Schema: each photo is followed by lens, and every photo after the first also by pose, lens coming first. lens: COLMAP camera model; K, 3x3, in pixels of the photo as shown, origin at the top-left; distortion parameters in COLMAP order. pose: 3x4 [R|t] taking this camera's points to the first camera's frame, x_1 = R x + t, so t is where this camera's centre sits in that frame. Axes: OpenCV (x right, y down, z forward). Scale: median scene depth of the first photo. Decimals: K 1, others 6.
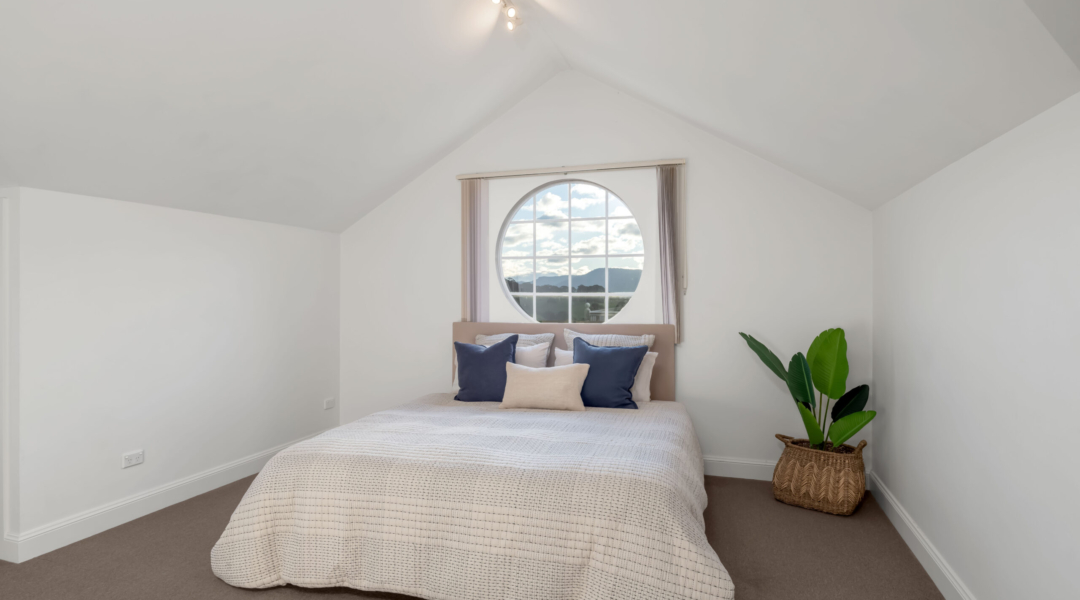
lens RADIAL K [[585.4, 0, 540.3], [0, 585.4, 299.7], [0, 0, 1]] dist [-0.007878, -0.001308]
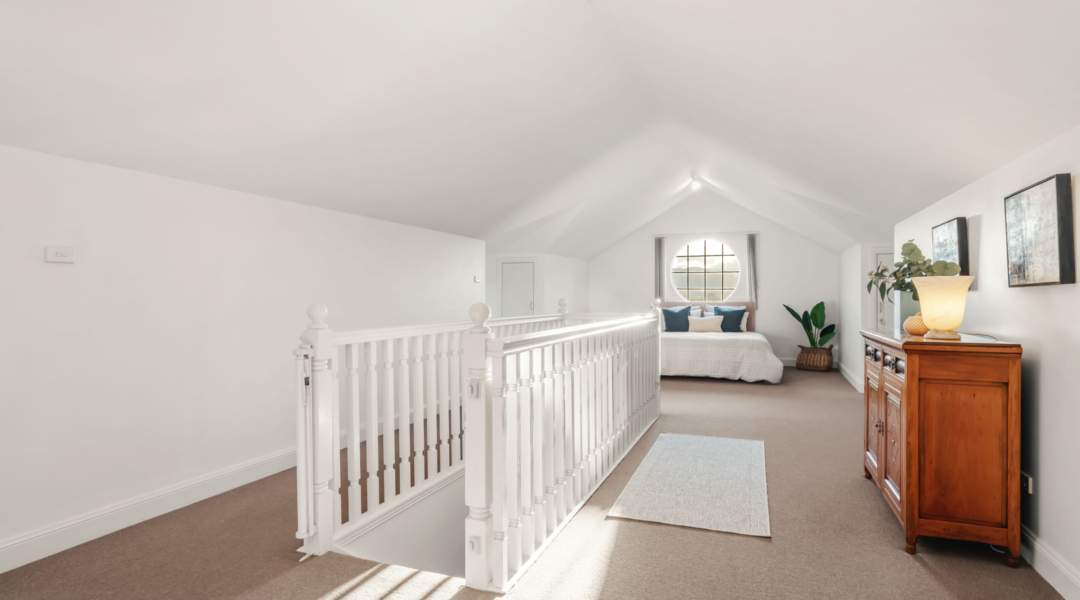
lens RADIAL K [[585.4, 0, 515.4], [0, 585.4, 298.6], [0, 0, 1]] dist [-0.007878, -0.001308]
pose [[0.995368, -0.001283, -0.096132, -0.568336], [0.001875, 0.999980, 0.006061, 0.014345], [0.096123, -0.006213, 0.995350, -1.629613]]
